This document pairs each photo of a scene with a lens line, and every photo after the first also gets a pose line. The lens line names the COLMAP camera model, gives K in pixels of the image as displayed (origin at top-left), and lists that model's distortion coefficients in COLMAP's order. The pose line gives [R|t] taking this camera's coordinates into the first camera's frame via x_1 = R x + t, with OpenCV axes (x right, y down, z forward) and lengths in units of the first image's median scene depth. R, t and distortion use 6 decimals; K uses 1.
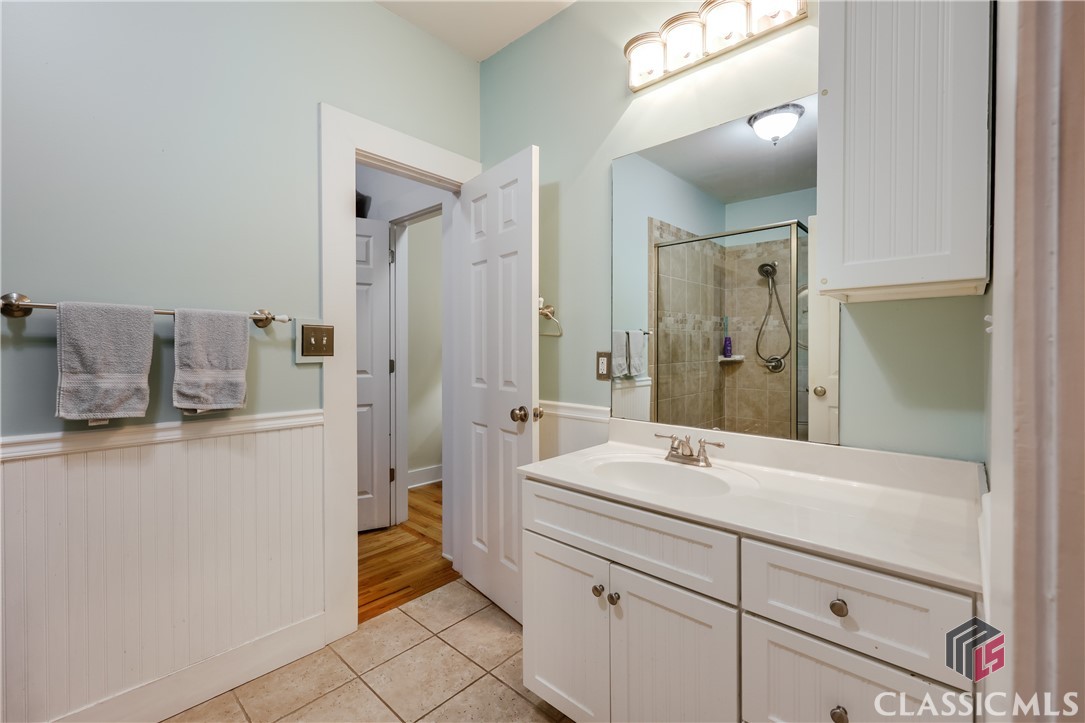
lens RADIAL K [[460.5, 0, 540.5], [0, 460.5, 357.2], [0, 0, 1]] dist [0.000594, -0.000198]
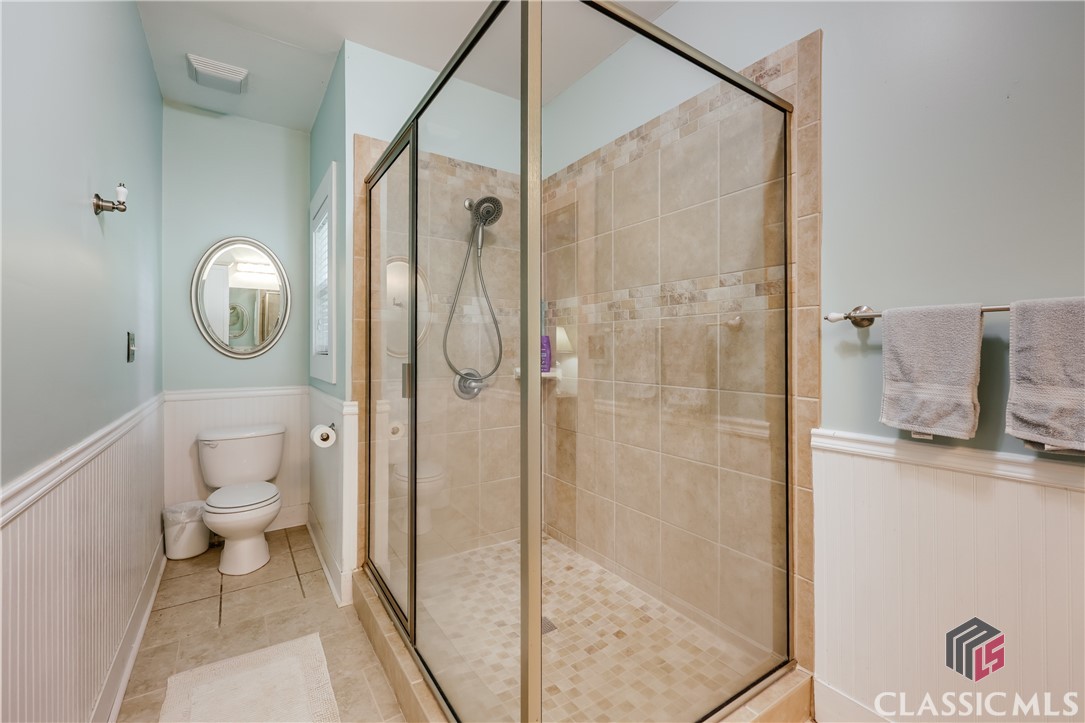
lens RADIAL K [[460.5, 0, 541.1], [0, 460.5, 354.6], [0, 0, 1]] dist [0.000594, -0.000198]
pose [[-0.244690, 0.004446, -0.969591, 0.111047], [-0.012769, 0.999888, 0.007807, -0.017101], [0.969517, 0.014291, -0.244606, 0.455957]]
